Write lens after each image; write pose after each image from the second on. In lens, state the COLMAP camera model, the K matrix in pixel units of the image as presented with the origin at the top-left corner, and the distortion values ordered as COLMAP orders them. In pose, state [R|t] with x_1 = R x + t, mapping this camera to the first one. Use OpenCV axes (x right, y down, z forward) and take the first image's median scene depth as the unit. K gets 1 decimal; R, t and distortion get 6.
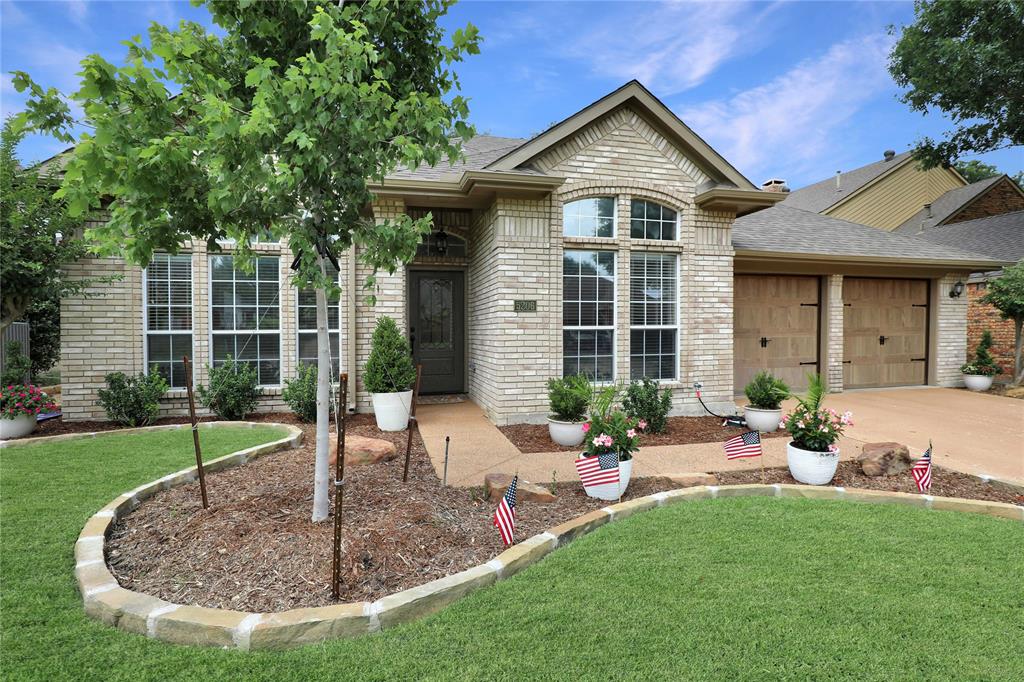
lens RADIAL K [[507.9, 0, 517.3], [0, 507.9, 338.7], [0, 0, 1]] dist [-0.026657, 0.002672]
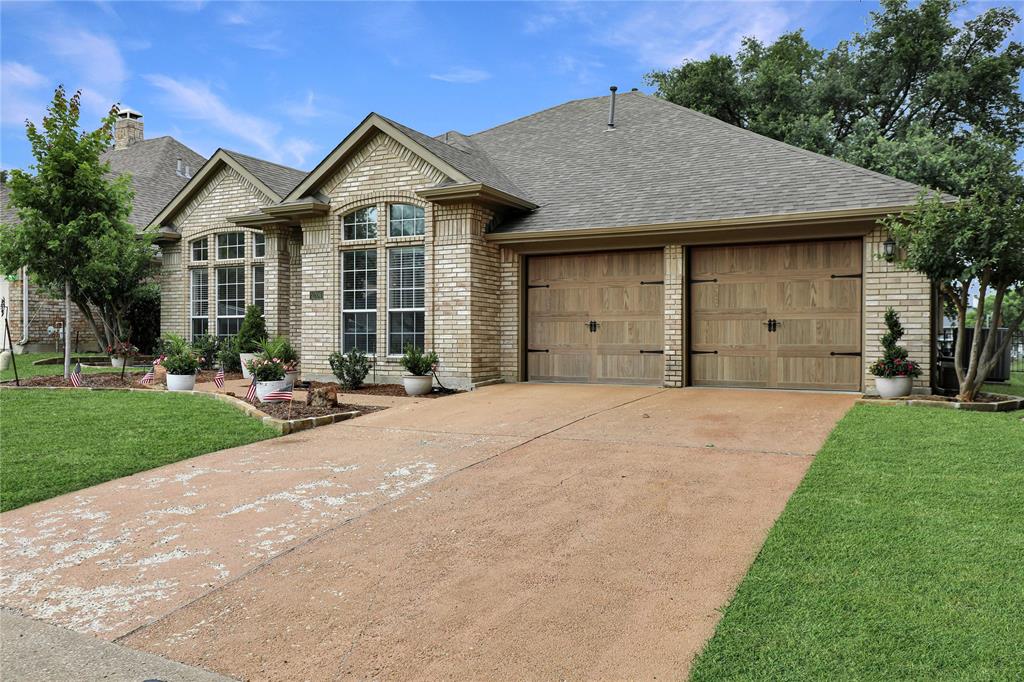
lens RADIAL K [[791.5, 0, 510.3], [0, 791.5, 346.2], [0, 0, 1]] dist [-0.006819, -0.002546]
pose [[0.723126, 0.019051, -0.690453, 1.695978], [-0.017429, 0.999805, 0.009332, 0.040184], [0.690496, 0.005286, 0.723317, -0.168559]]
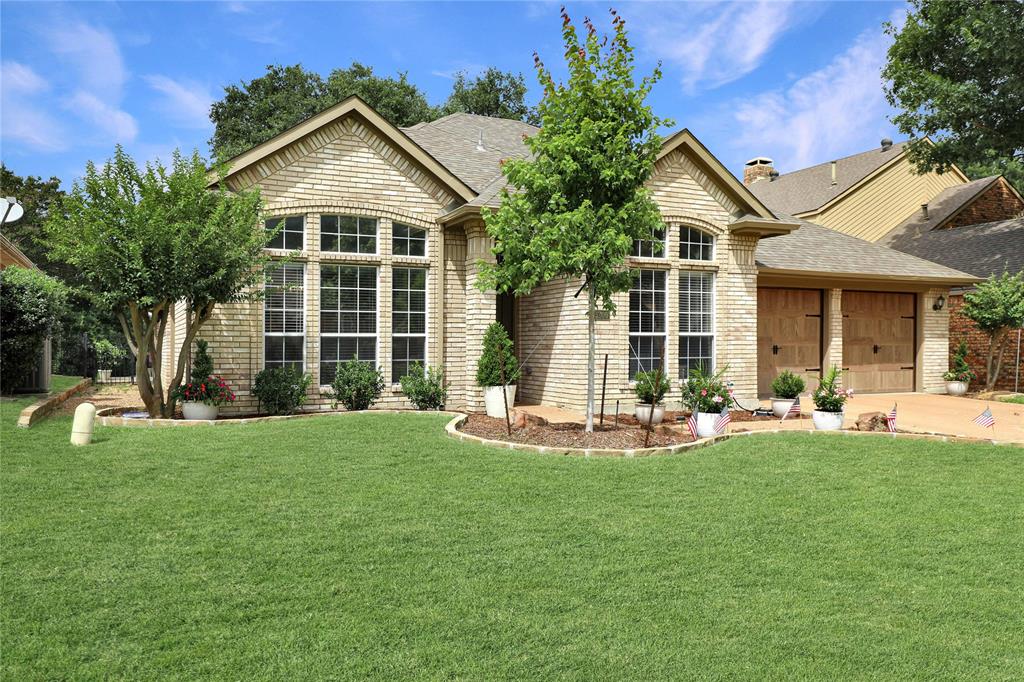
lens RADIAL K [[815.5, 0, 506.9], [0, 815.5, 336.7], [0, 0, 1]] dist [0.005078, -0.006041]
pose [[0.981285, 0.008531, 0.192372, -0.514905], [-0.003284, 0.999614, -0.027577, 0.036121], [-0.192534, 0.026429, 0.980934, -0.756394]]
